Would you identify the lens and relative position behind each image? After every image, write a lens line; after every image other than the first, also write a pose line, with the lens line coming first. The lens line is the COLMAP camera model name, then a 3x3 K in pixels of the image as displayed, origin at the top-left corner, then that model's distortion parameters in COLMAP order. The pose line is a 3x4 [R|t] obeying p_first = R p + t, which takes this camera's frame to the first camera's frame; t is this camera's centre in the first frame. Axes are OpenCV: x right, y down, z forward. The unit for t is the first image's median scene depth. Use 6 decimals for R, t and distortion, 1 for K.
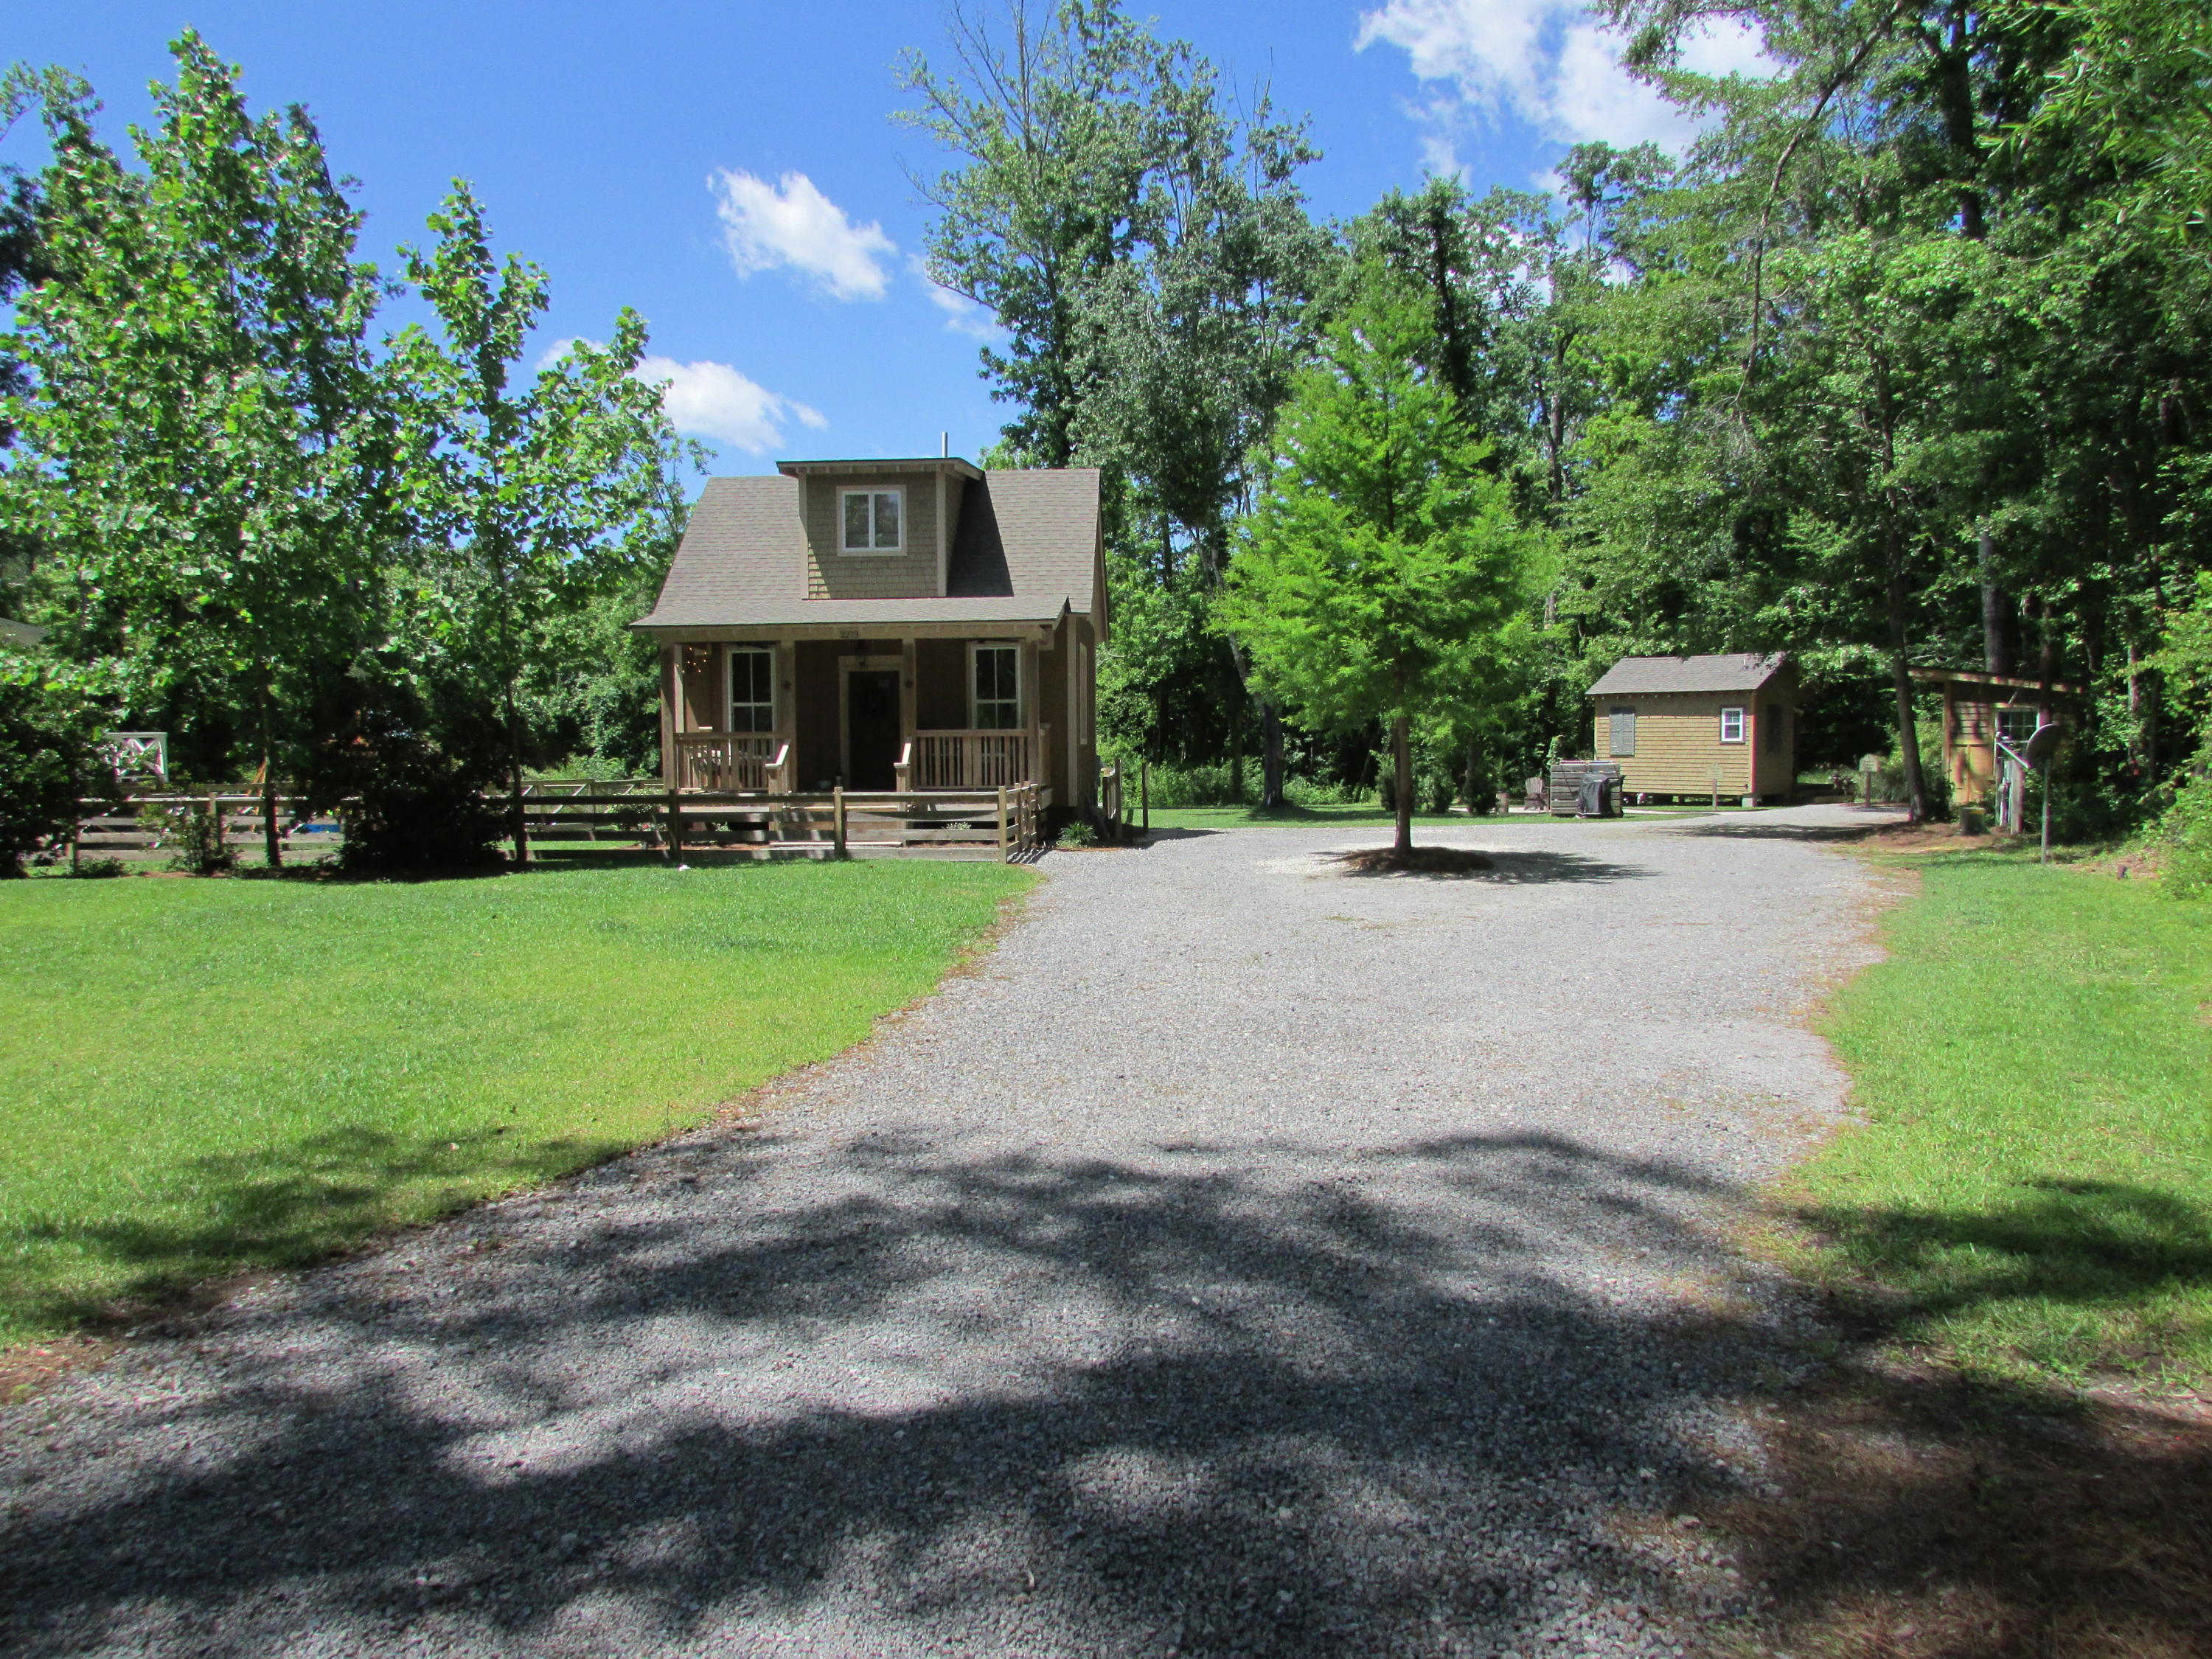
lens RADIAL K [[1569.5, 0, 1106.0], [0, 1569.5, 829.5], [0, 0, 1]] dist [0.006016, 0.002043]
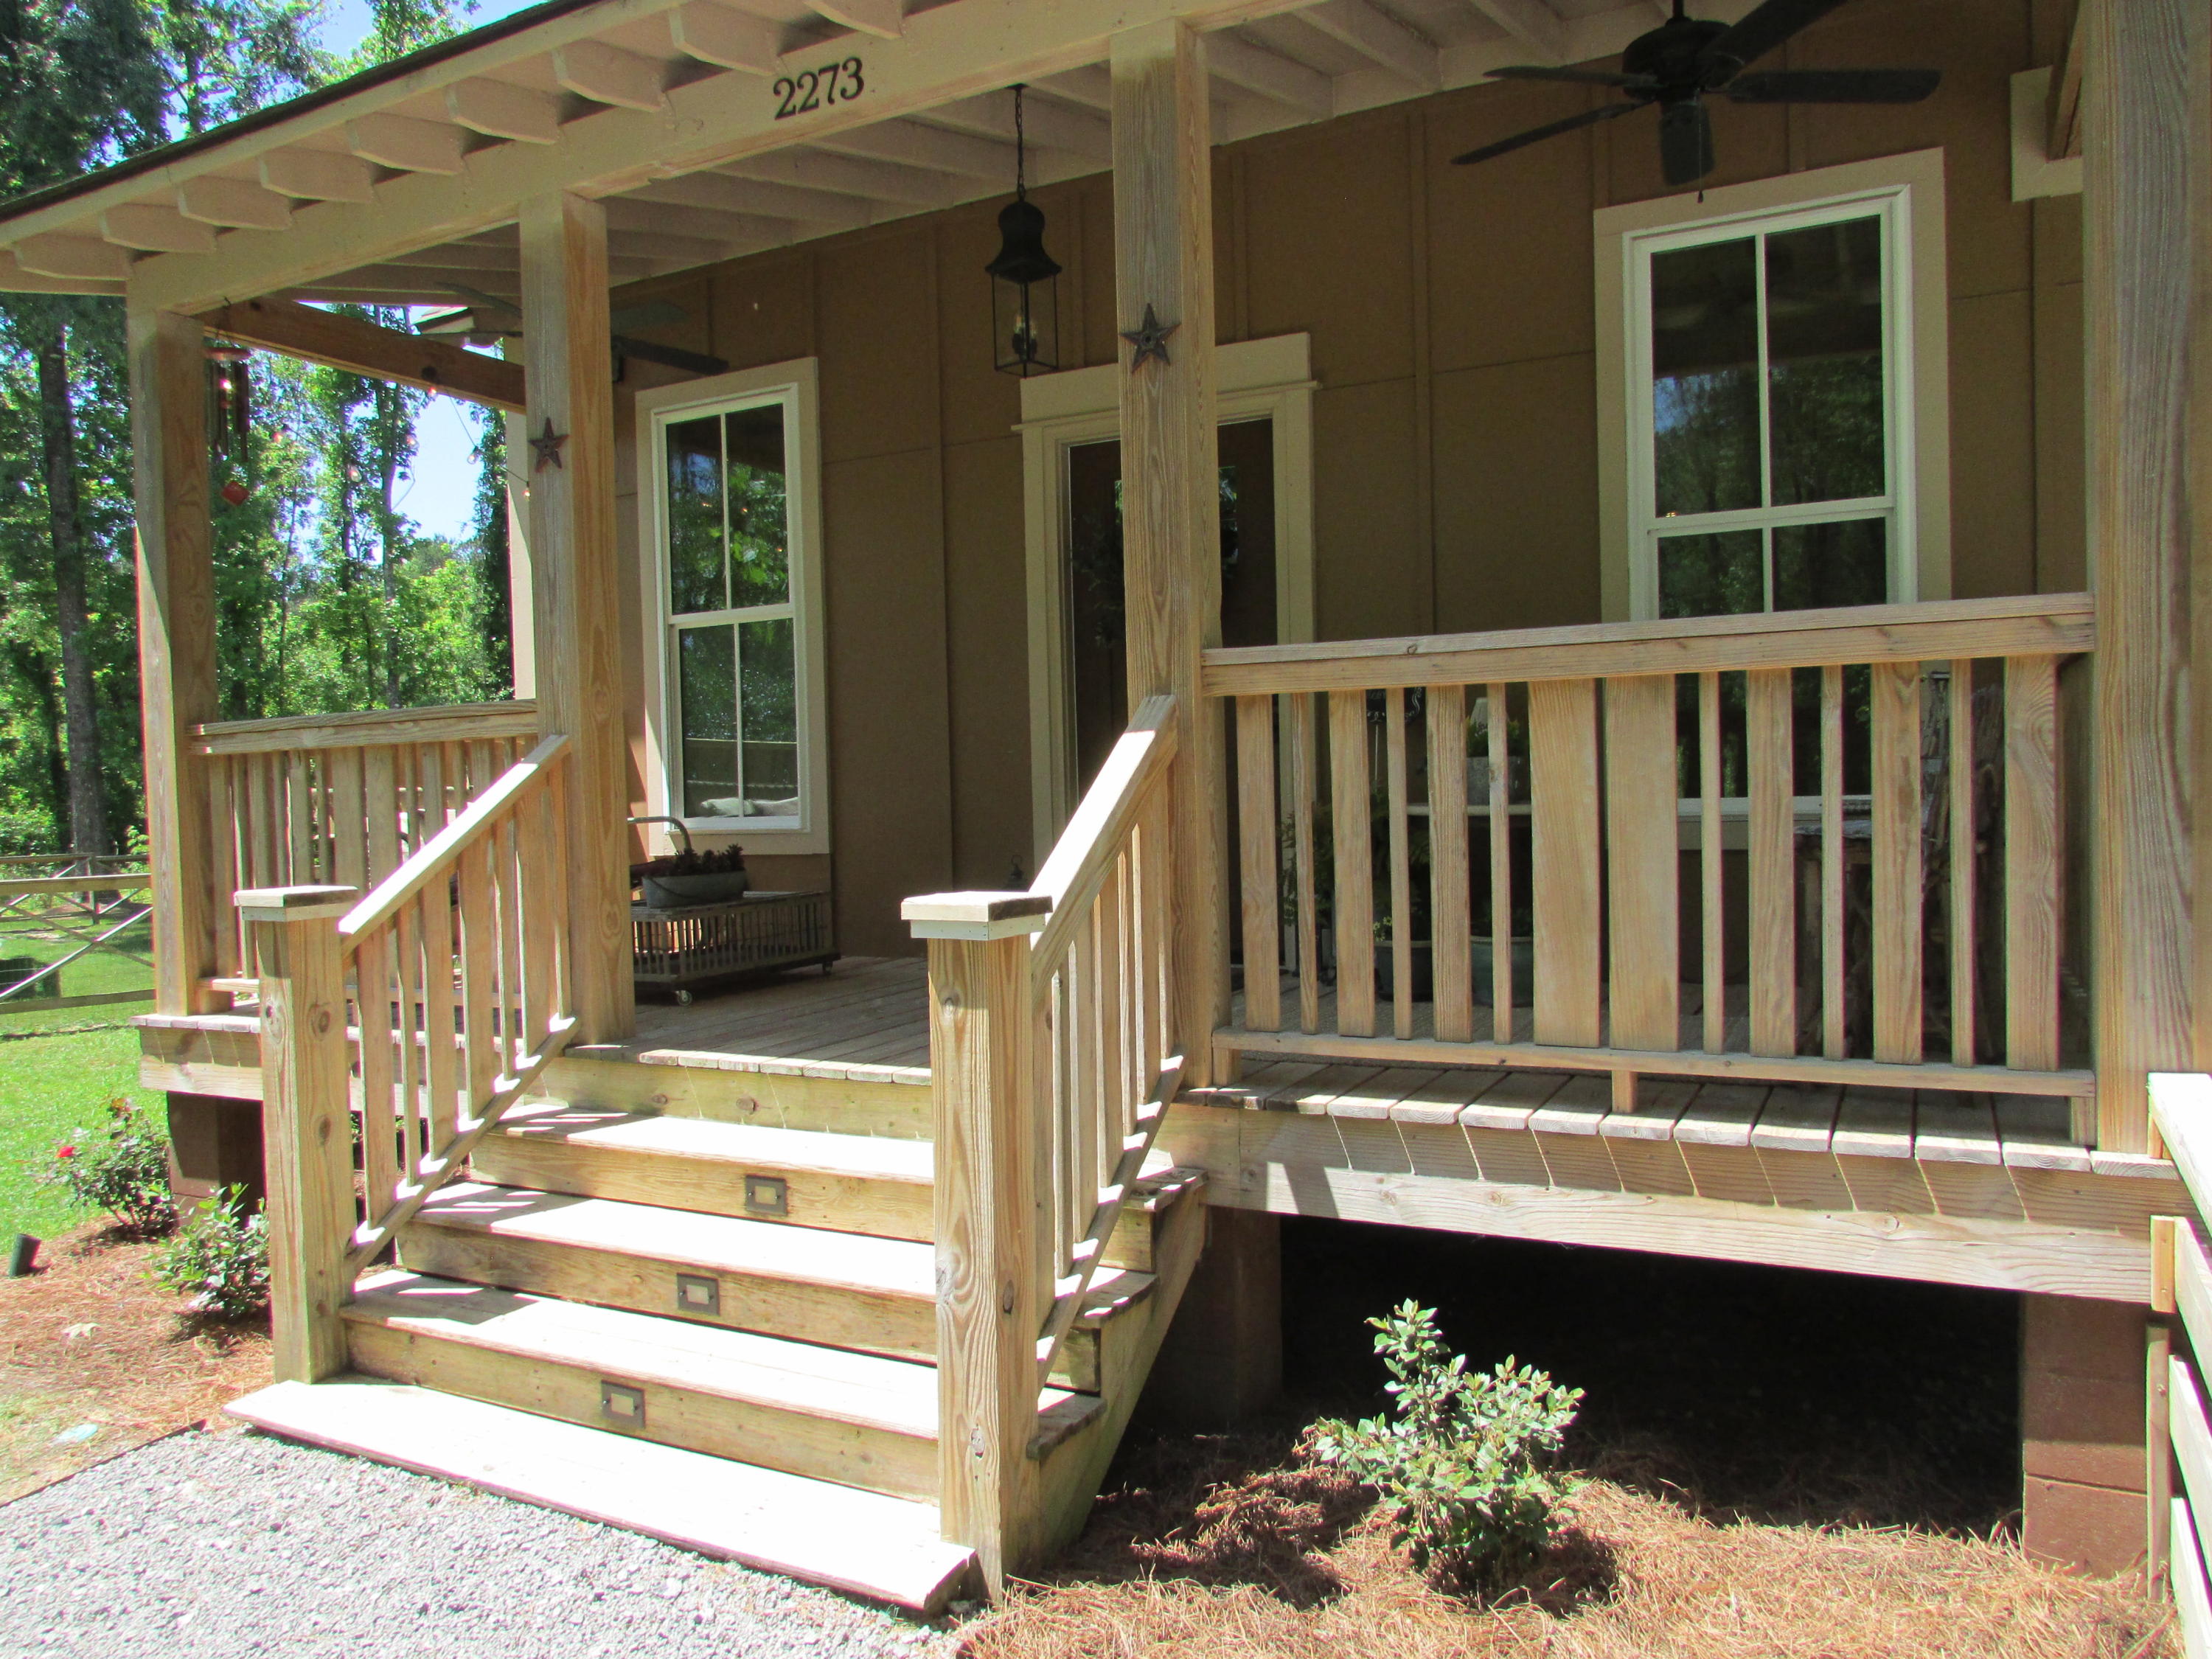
lens RADIAL K [[1583.6, 0, 1115.6], [0, 1583.6, 838.0], [0, 0, 1]] dist [-0.037266, 0.009822]
pose [[0.906953, -0.003360, -0.421218, -0.064047], [-0.004969, 0.999813, -0.018675, -0.041291], [0.421202, 0.019030, 0.906767, 0.829606]]
